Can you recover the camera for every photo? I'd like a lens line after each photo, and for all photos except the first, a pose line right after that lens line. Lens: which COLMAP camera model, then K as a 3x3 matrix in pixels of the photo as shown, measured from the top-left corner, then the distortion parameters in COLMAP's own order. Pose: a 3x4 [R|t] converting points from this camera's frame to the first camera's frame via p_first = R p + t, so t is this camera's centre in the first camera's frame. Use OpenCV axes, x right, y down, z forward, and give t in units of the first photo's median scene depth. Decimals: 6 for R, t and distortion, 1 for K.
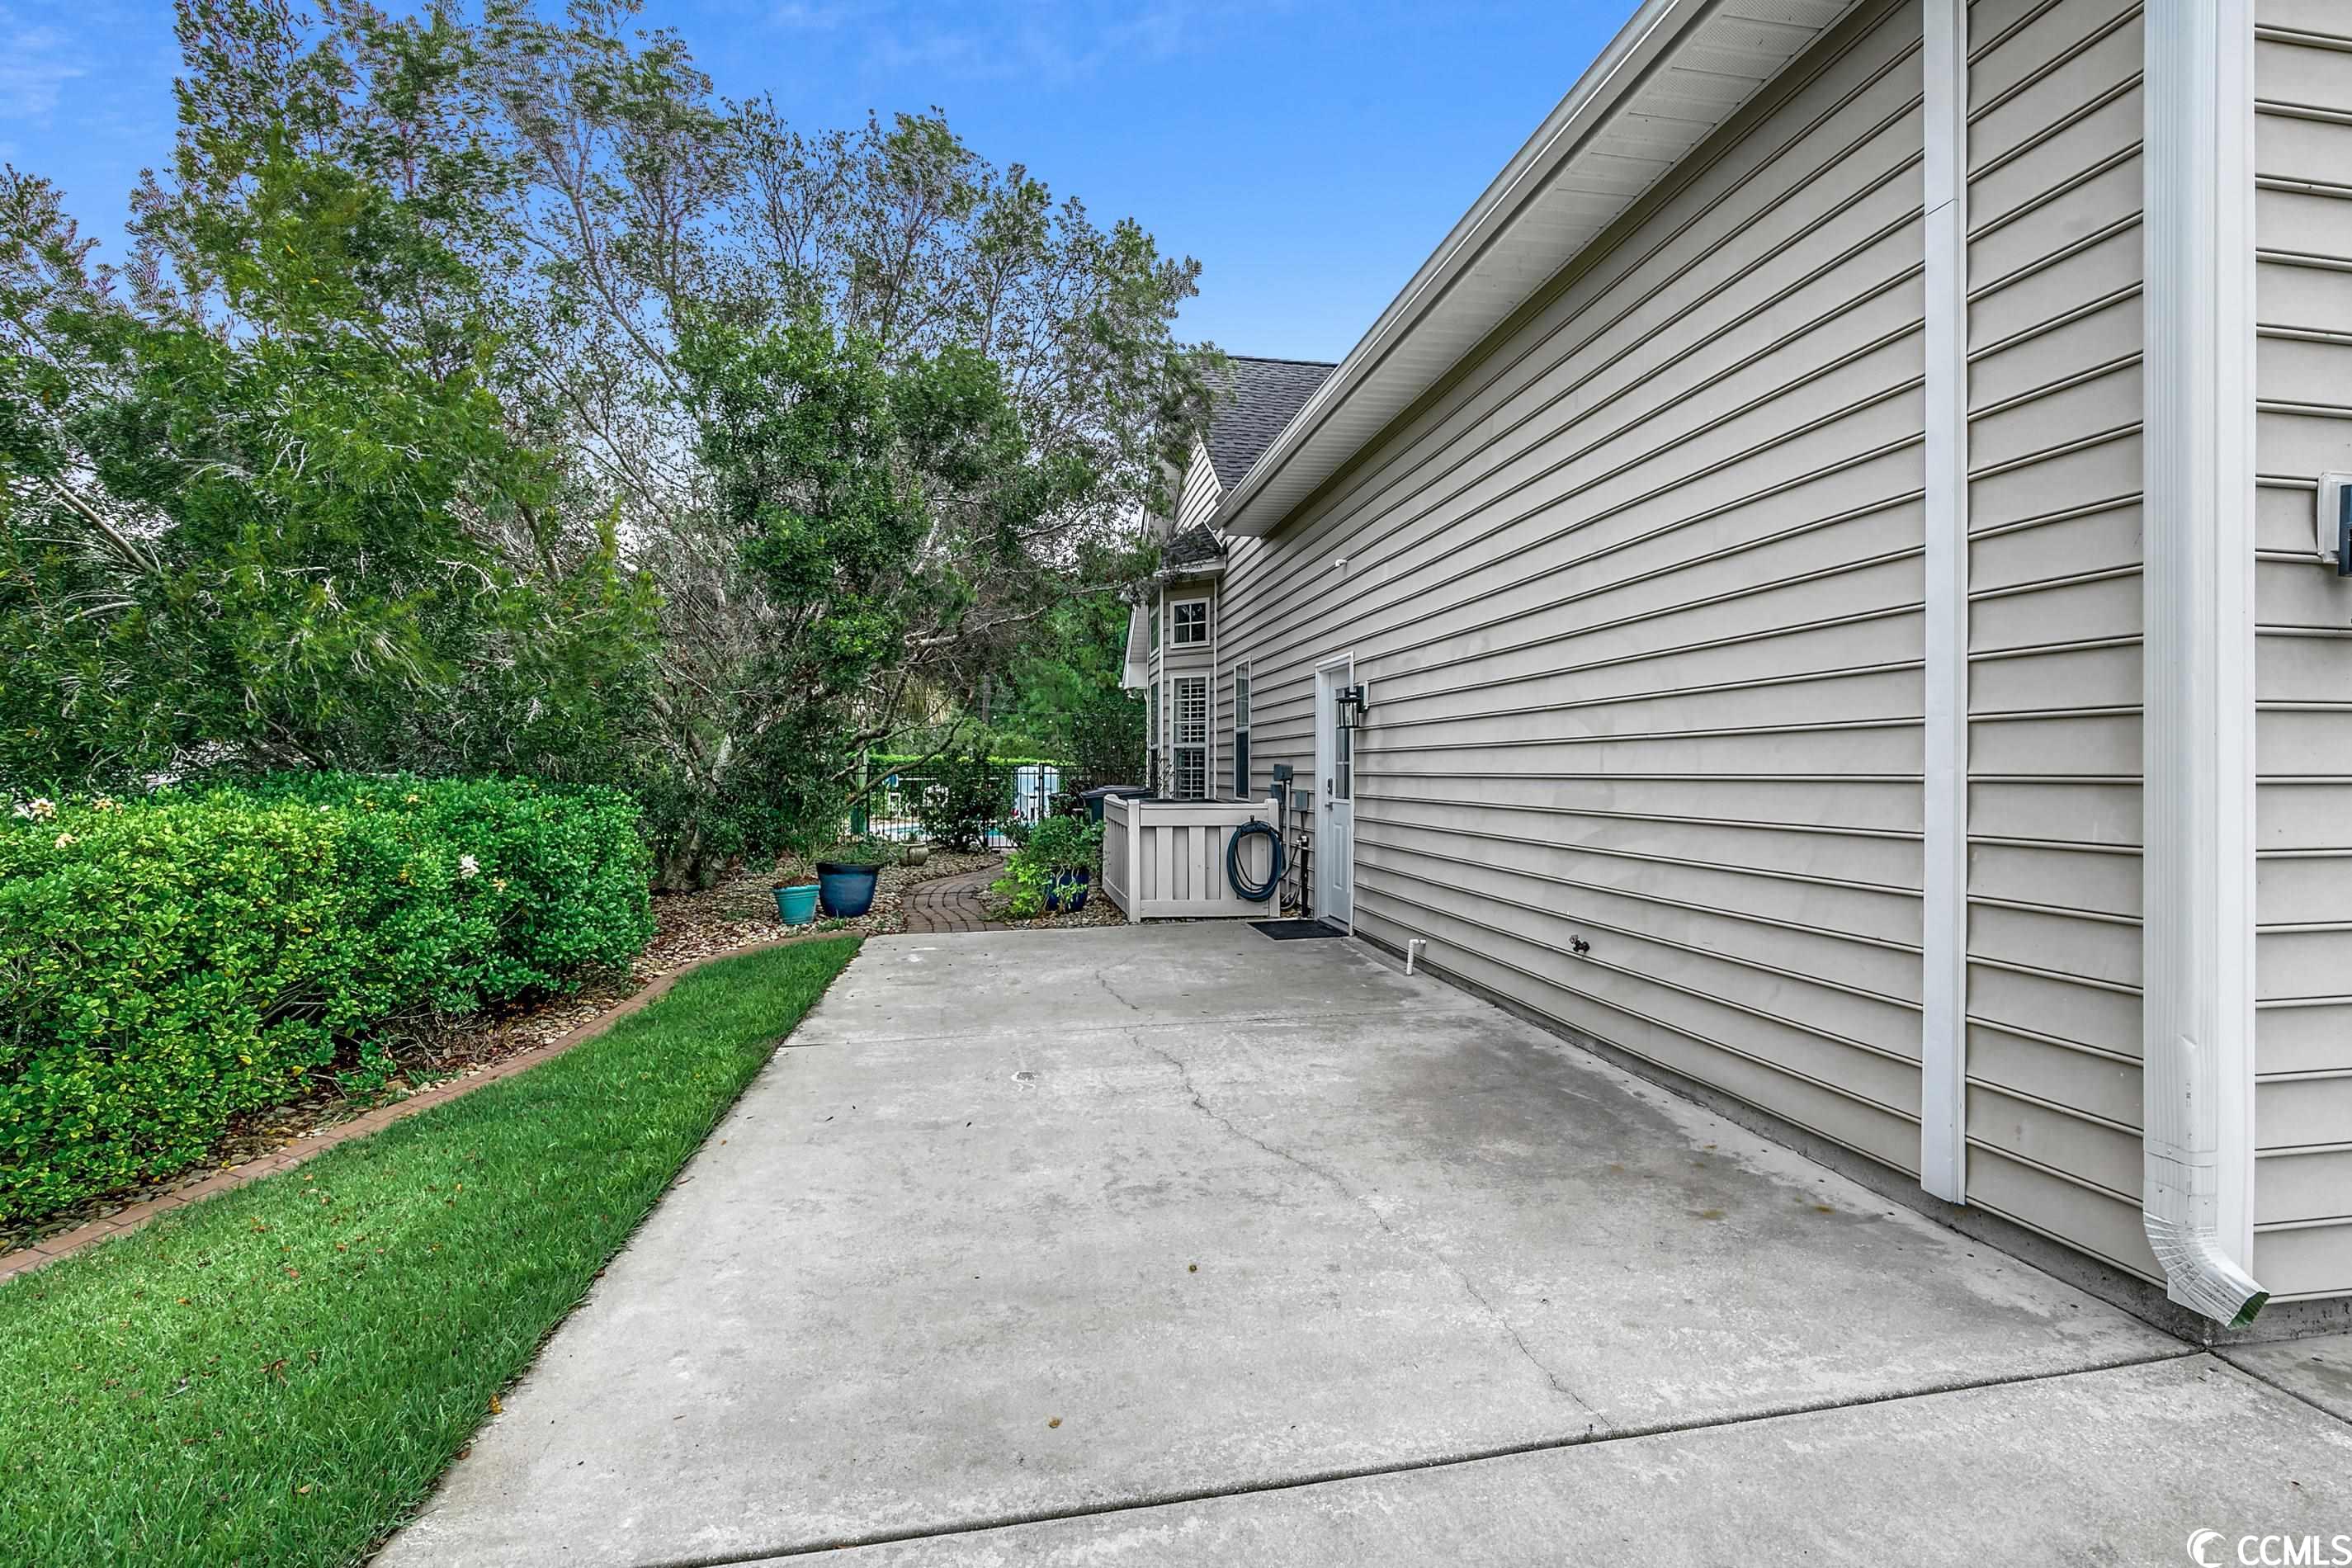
lens RADIAL K [[1083.2, 0, 1184.6], [0, 1083.2, 775.0], [0, 0, 1]] dist [-0.011185, 0.000301]
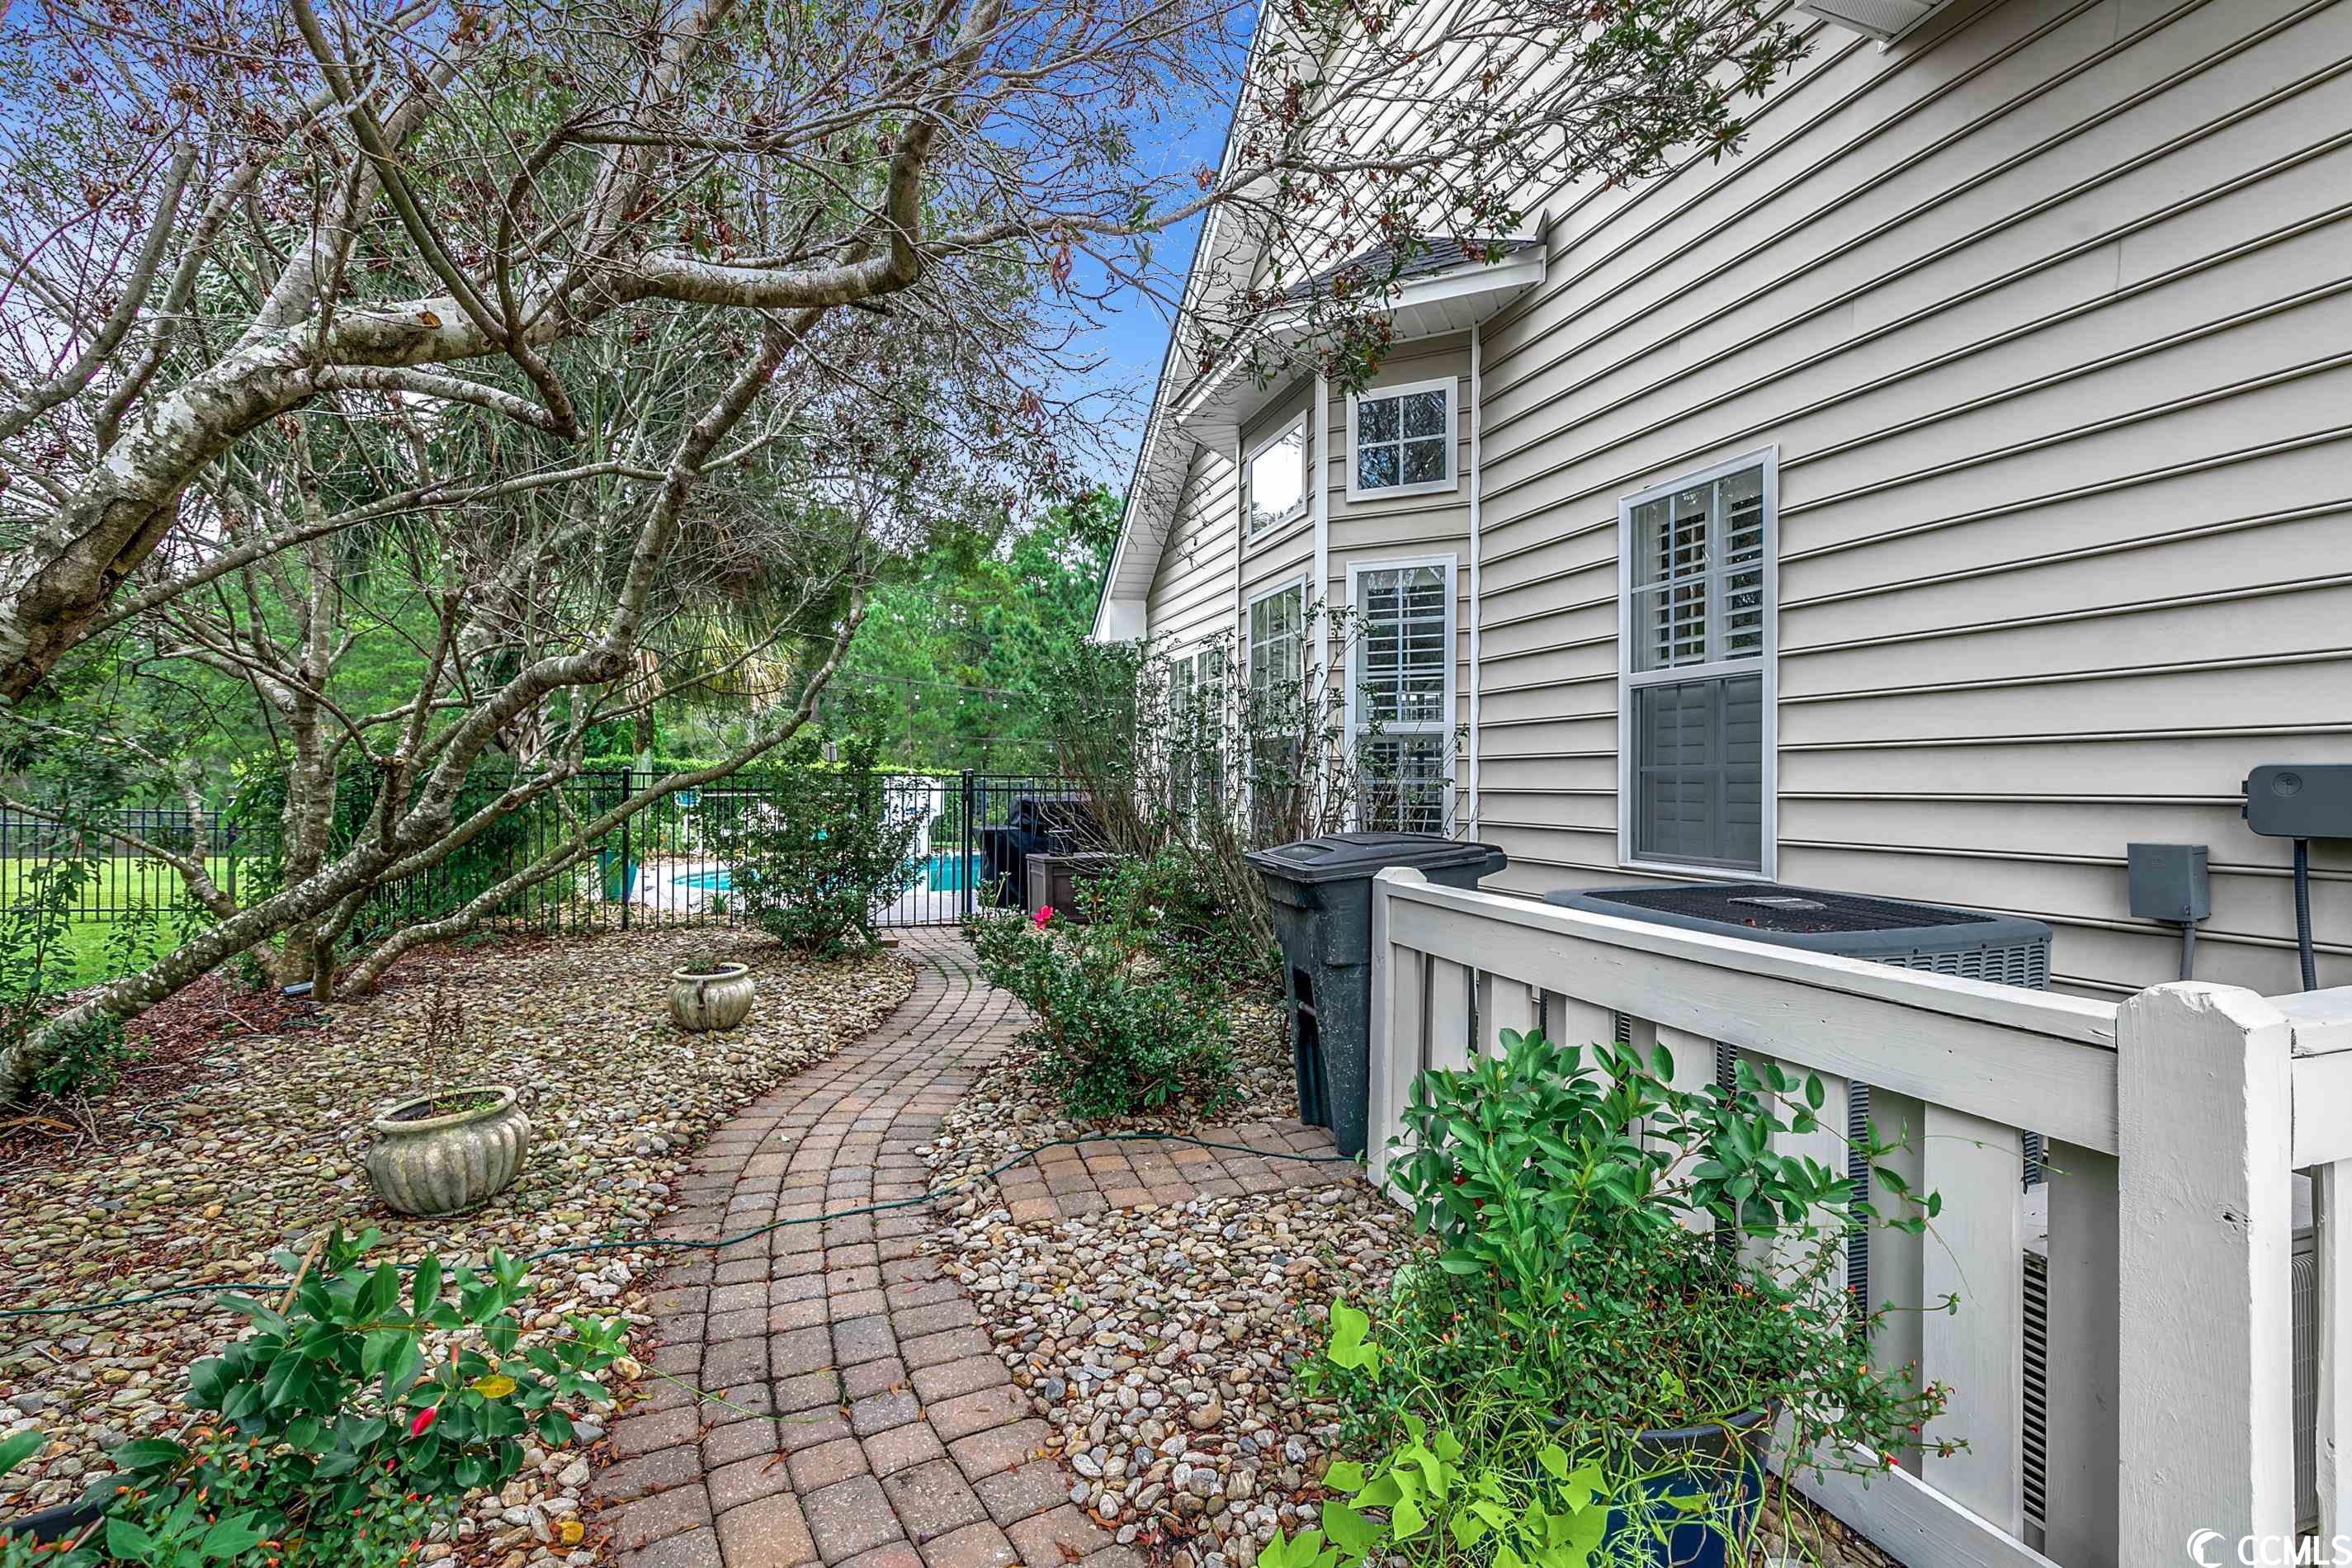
lens RADIAL K [[1083.2, 0, 1184.6], [0, 1083.2, 775.0], [0, 0, 1]] dist [-0.011185, 0.000301]
pose [[0.987747, 0.014182, 0.155419, -0.142814], [-0.011364, 0.999755, -0.019001, 0.000070], [-0.155651, 0.017002, 0.987666, 0.593461]]
